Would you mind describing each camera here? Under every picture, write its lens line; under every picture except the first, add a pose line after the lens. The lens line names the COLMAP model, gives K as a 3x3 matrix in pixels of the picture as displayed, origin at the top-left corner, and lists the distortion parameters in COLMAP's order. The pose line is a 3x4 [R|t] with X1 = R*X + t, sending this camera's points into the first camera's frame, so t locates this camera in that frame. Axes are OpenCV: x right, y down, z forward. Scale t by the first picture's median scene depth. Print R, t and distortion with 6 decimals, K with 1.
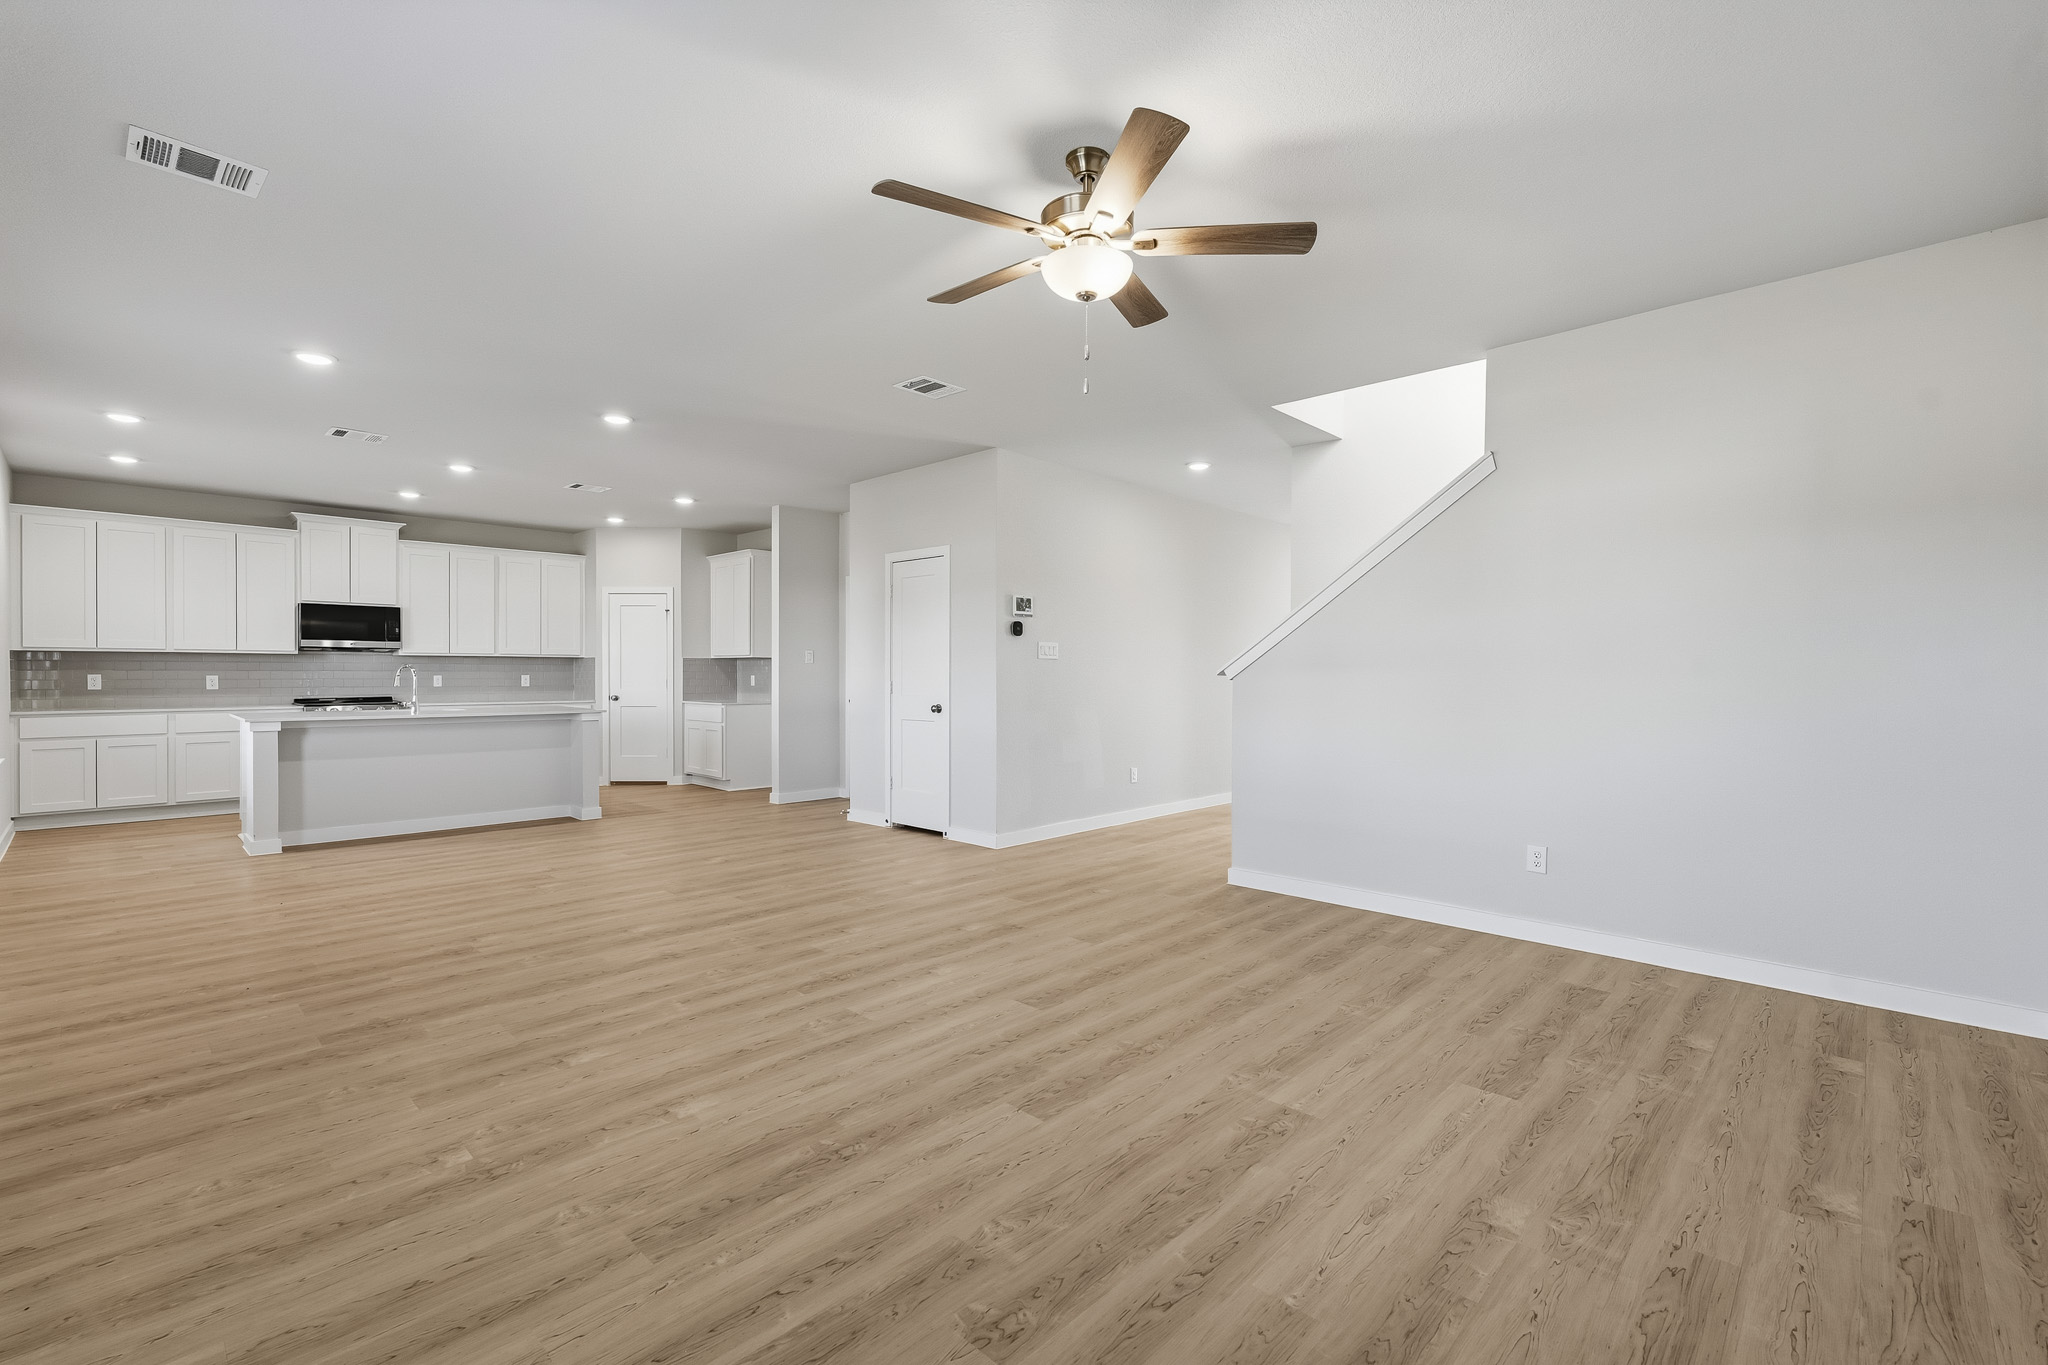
lens RADIAL K [[894.9, 0, 1019.2], [0, 894.9, 681.4], [0, 0, 1]] dist [0.004911, 0.000484]
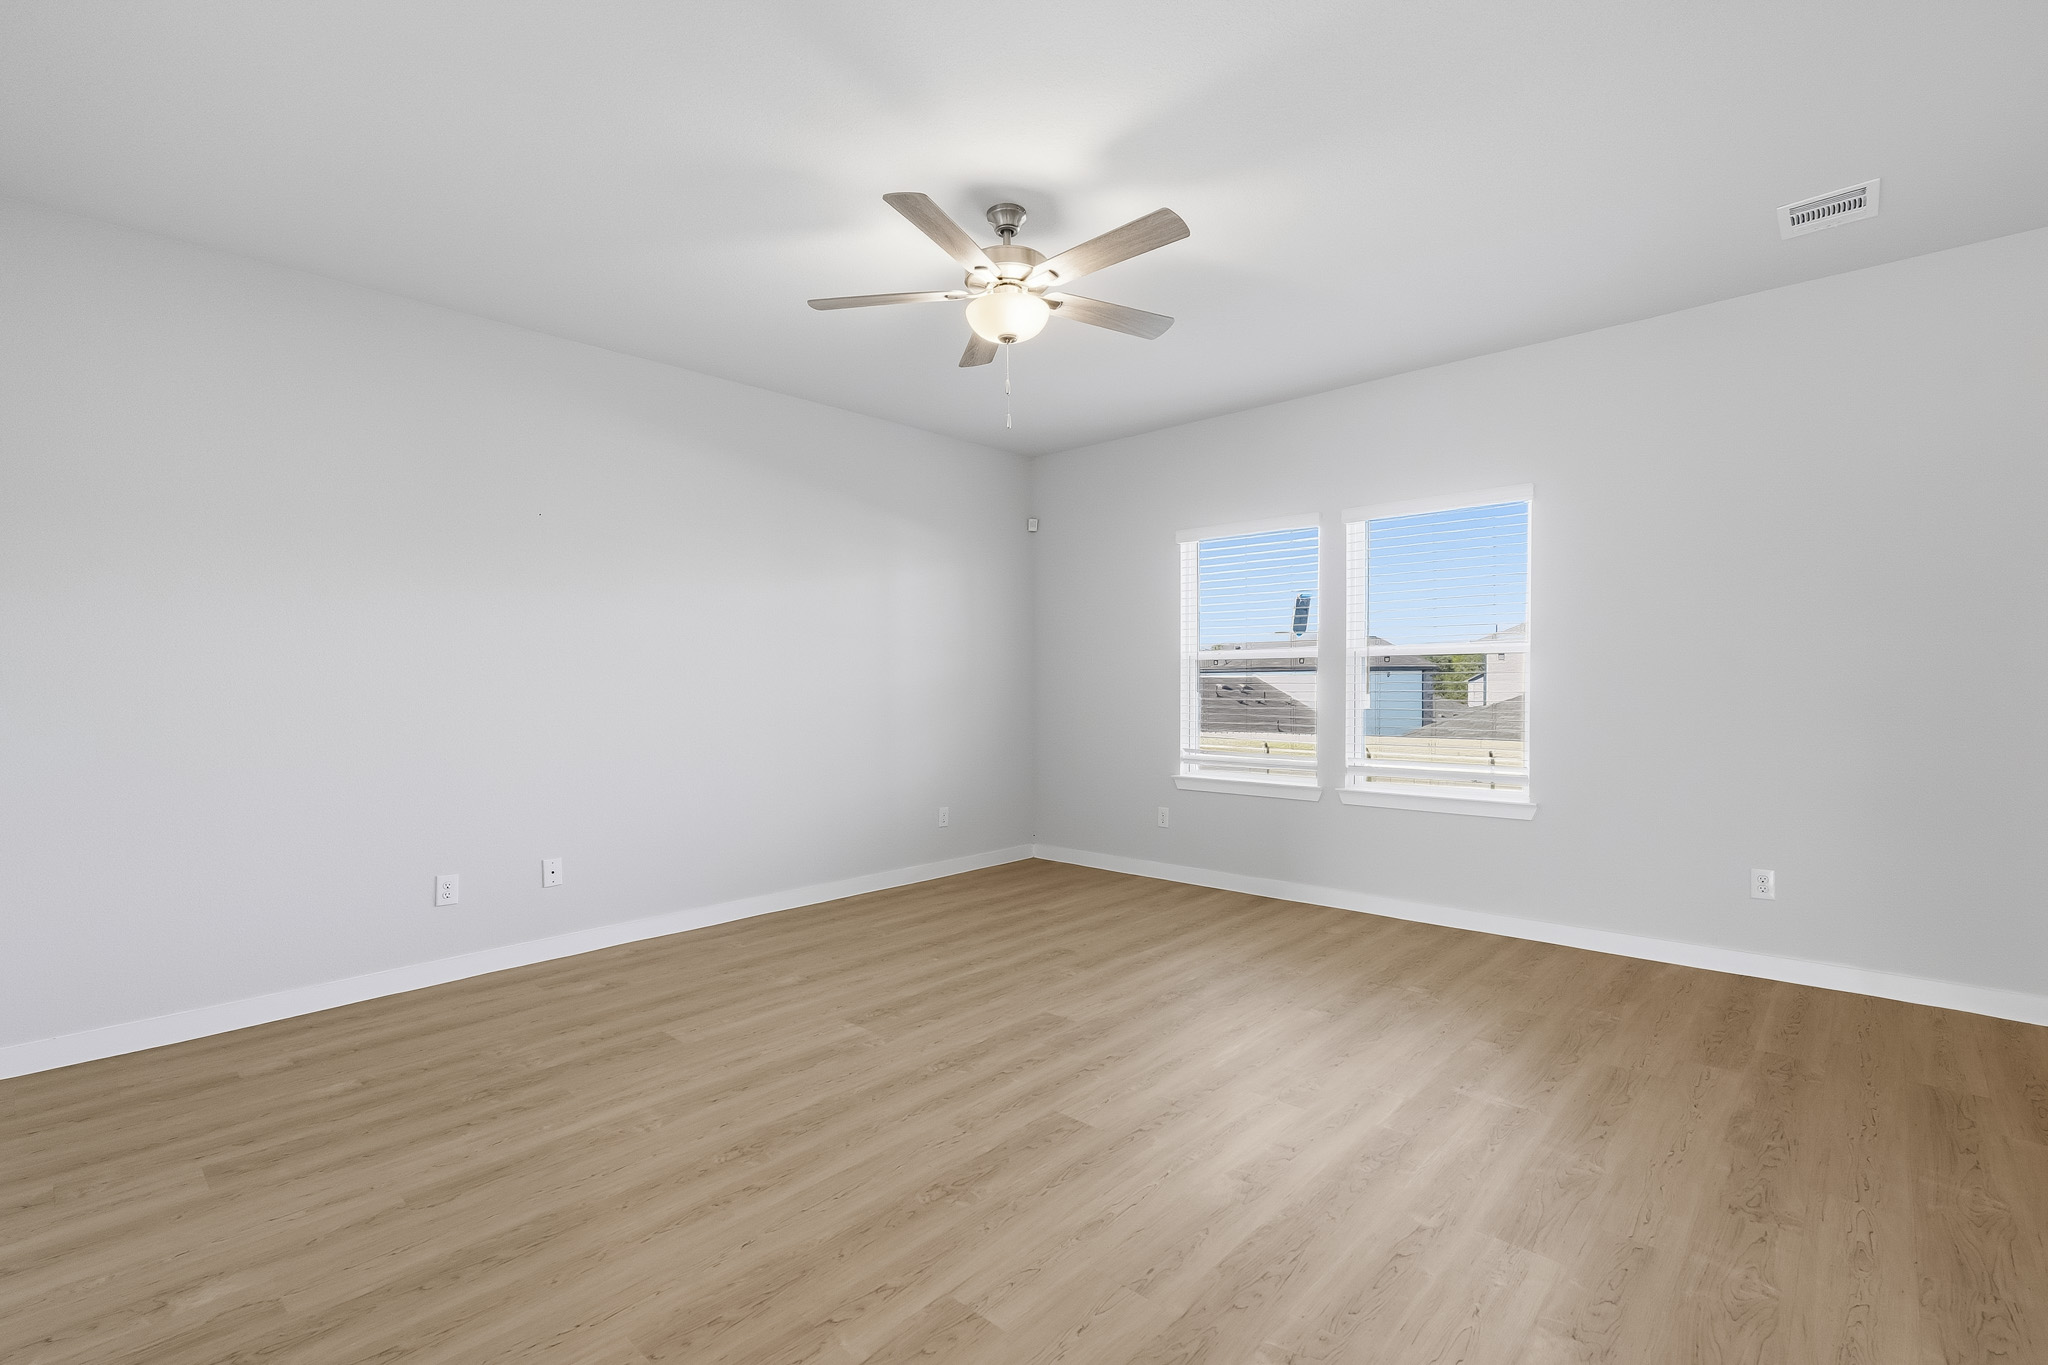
lens RADIAL K [[932.2, 0, 1020.8], [0, 932.2, 692.8], [0, 0, 1]] dist [0.005472, 0.000097]
pose [[-0.999784, 0.002339, -0.020641, 0.081580], [0.001895, 0.999767, 0.021514, -0.021371], [0.020686, 0.021470, -0.999555, 2.075152]]
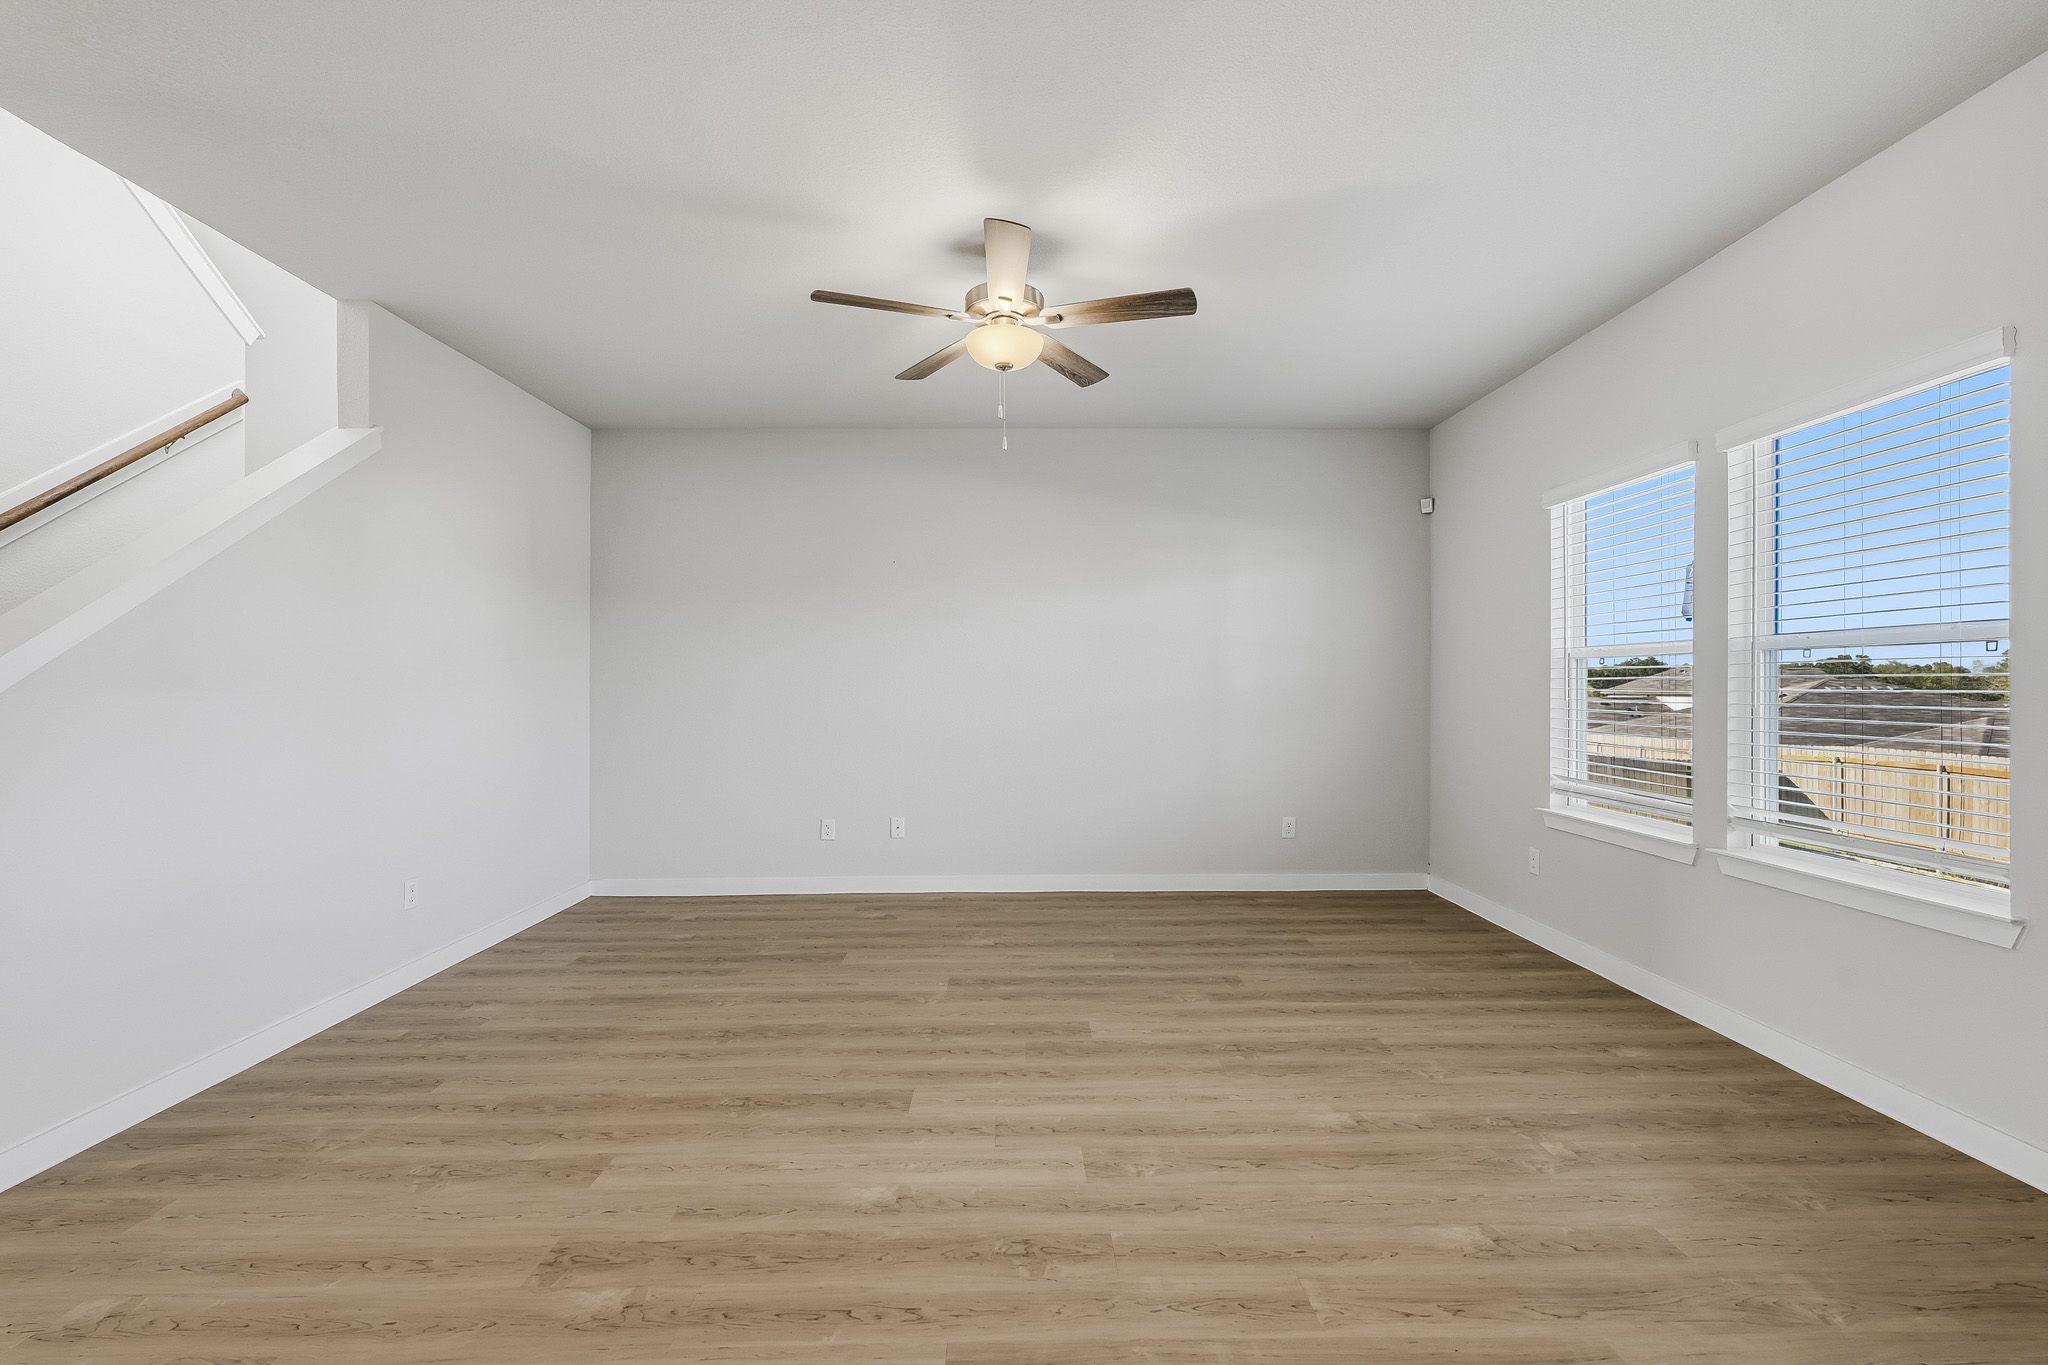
lens RADIAL K [[894.9, 0, 1019.7], [0, 894.9, 681.4], [0, 0, 1]] dist [0.004911, 0.000484]
pose [[-0.702878, 0.002426, 0.711307, -0.743444], [0.008691, 0.999949, 0.005178, -0.026286], [-0.711258, 0.009822, -0.702863, 1.740777]]
